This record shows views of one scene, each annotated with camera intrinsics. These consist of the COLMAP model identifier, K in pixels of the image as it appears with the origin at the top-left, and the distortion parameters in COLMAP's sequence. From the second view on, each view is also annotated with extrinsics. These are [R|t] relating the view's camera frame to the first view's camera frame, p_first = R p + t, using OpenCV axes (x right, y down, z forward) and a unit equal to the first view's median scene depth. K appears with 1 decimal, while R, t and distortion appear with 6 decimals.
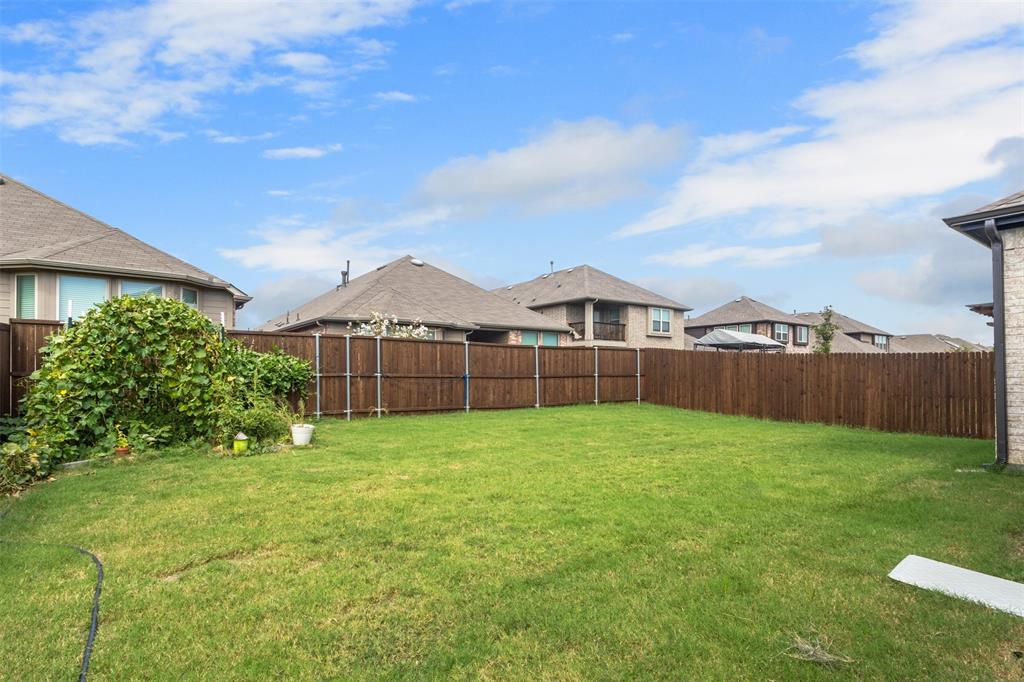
lens RADIAL K [[490.4, 0, 513.0], [0, 490.4, 371.9], [0, 0, 1]] dist [0.002751, 0.000370]
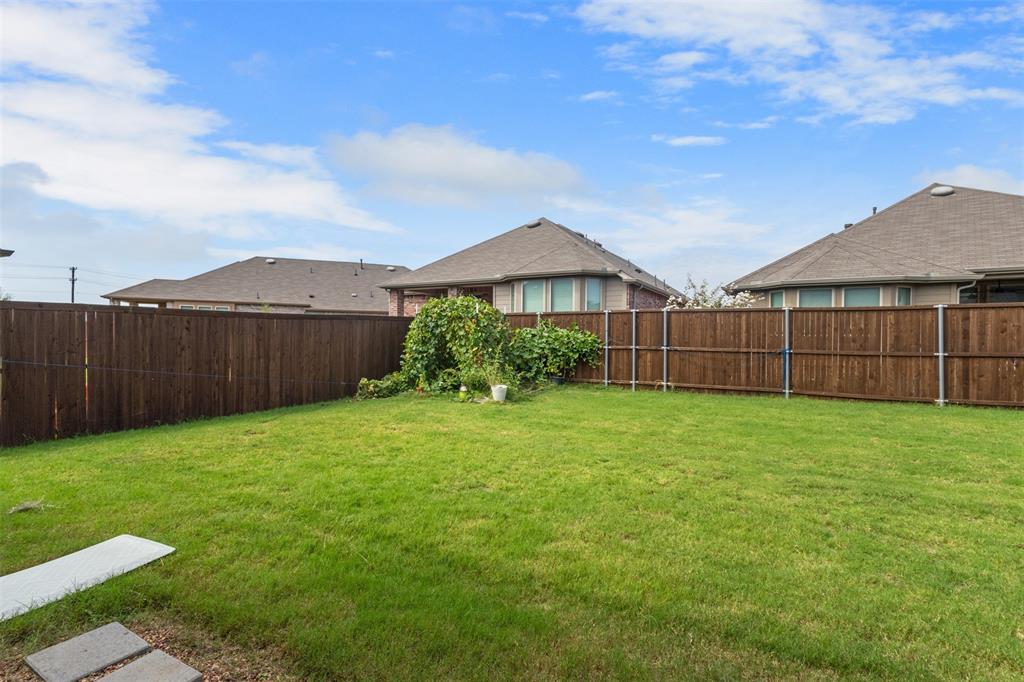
lens RADIAL K [[499.1, 0, 512.0], [0, 499.1, 341.0], [0, 0, 1]] dist [0.039942, 0.000081]
pose [[0.434777, 0.002450, -0.900535, 0.504097], [-0.005211, 0.999986, 0.000205, -0.007058], [0.900523, 0.004603, 0.434784, 0.294181]]
